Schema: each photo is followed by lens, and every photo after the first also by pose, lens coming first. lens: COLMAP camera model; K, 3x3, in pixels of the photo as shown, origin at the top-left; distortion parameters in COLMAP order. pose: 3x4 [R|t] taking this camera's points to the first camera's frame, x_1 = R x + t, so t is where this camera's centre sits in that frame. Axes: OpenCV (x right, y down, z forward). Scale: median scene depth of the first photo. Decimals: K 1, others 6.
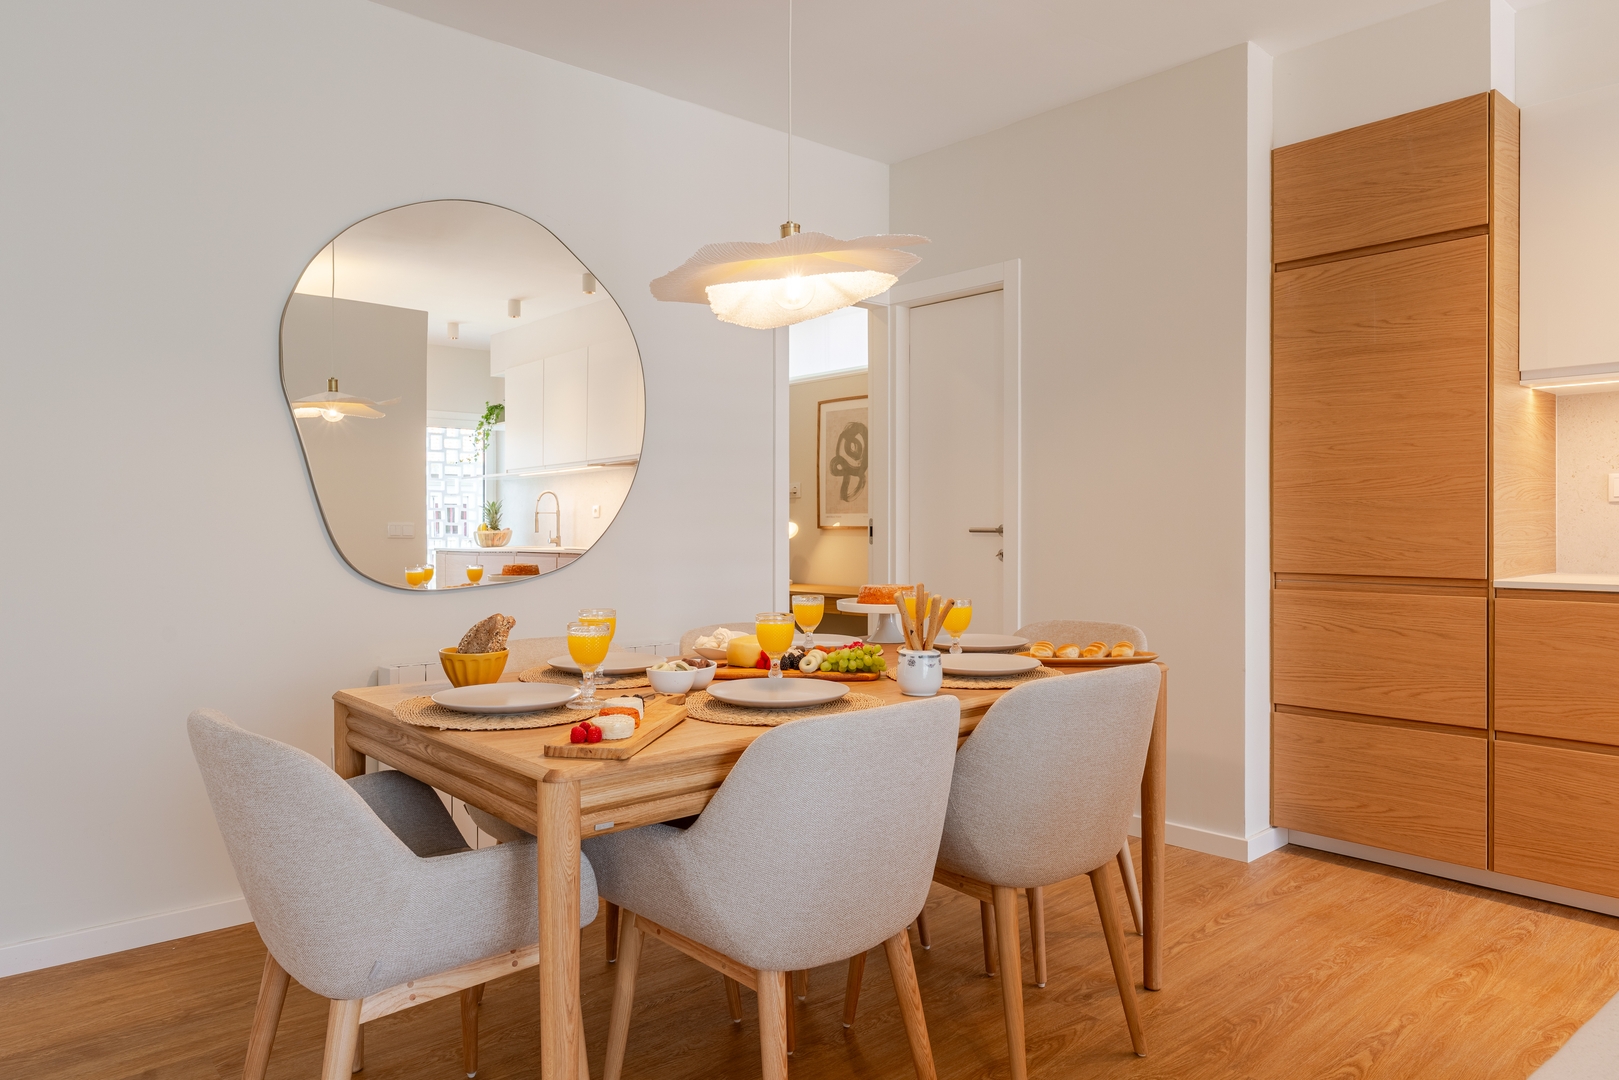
lens RADIAL K [[1048.8, 0, 806.8], [0, 1048.8, 524.9], [0, 0, 1]] dist [0.000791, -0.000630]
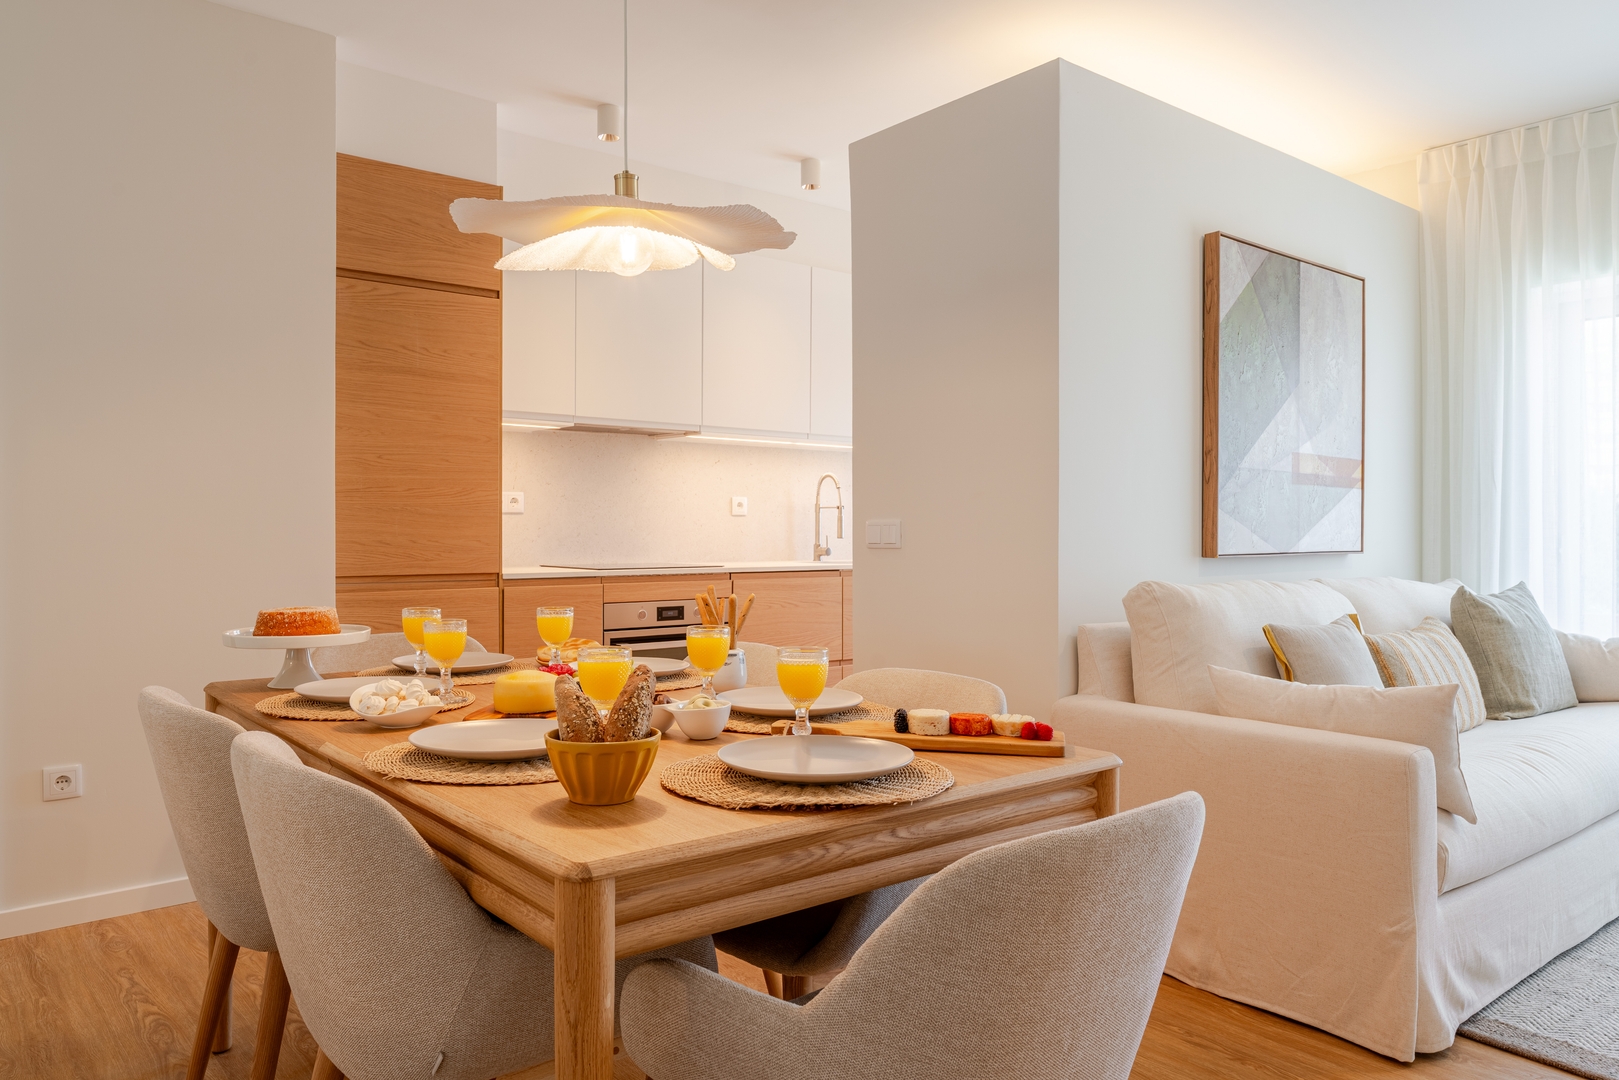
lens RADIAL K [[1085.4, 0, 782.1], [0, 1085.4, 534.6], [0, 0, 1]] dist [-0.001052, 0.003165]
pose [[0.066024, -0.000483, 0.997818, -0.606676], [0.001478, 0.999999, 0.000386, 0.005864], [-0.997817, 0.001449, 0.066025, 0.553944]]
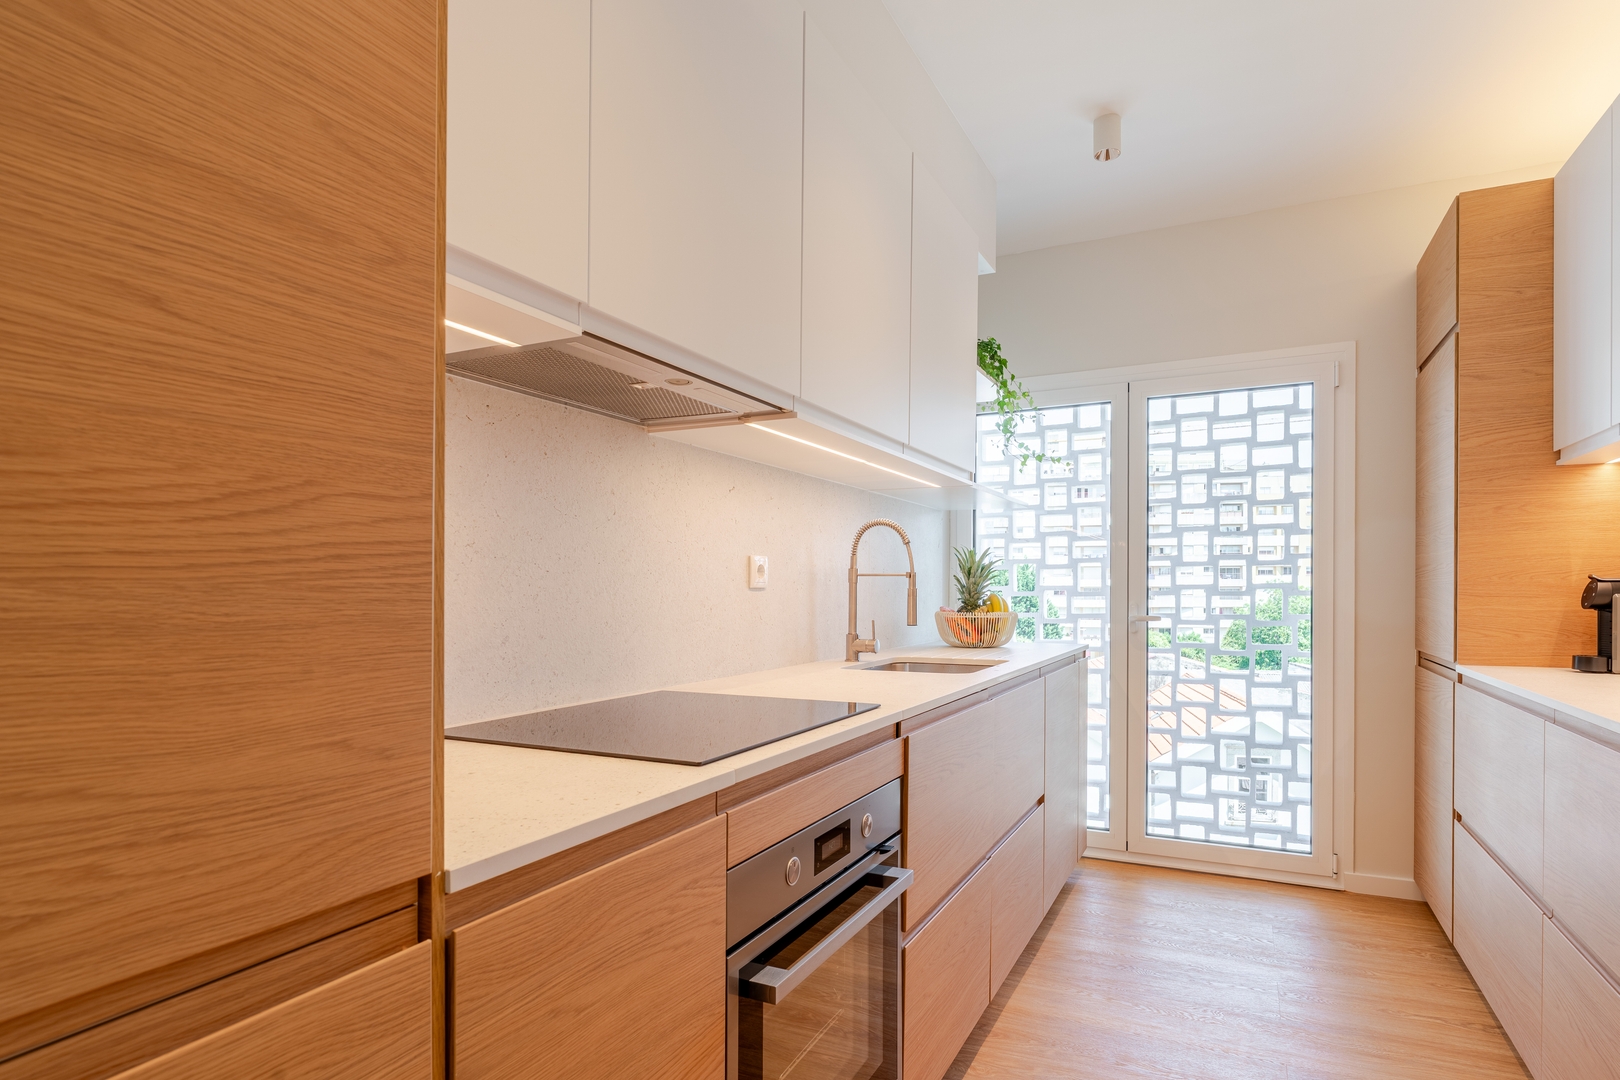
lens RADIAL K [[844.4, 0, 851.4], [0, 844.4, 590.1], [0, 0, 1]] dist [-0.000973, 0.000402]
pose [[-0.389974, 0.000297, 0.920826, 0.384076], [0.000142, 1.000000, -0.000262, -0.022320], [-0.920826, 0.000028, -0.389974, 0.949401]]
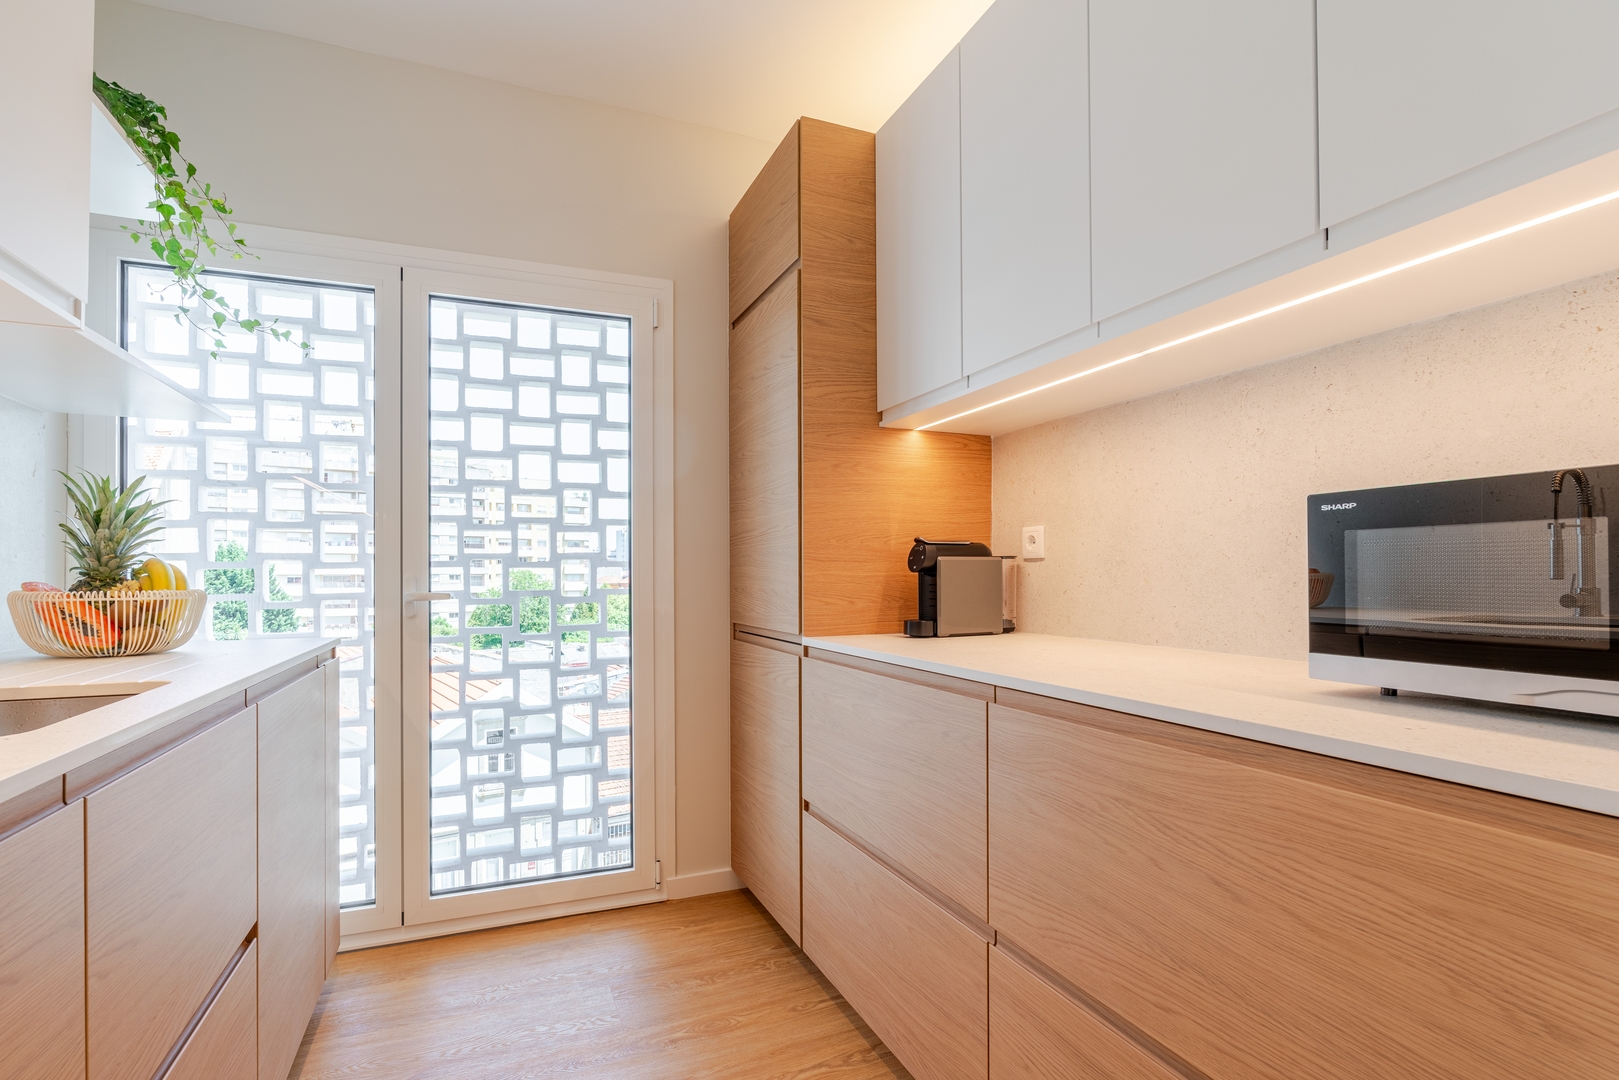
lens RADIAL K [[765.5, 0, 802.2], [0, 765.5, 578.9], [0, 0, 1]] dist [-0.016632, 0.000476]
pose [[-0.942081, 0.003045, 0.335371, 0.679844], [0.004177, 0.999988, 0.002653, -0.002911], [-0.335359, 0.003901, -0.942082, 0.720965]]
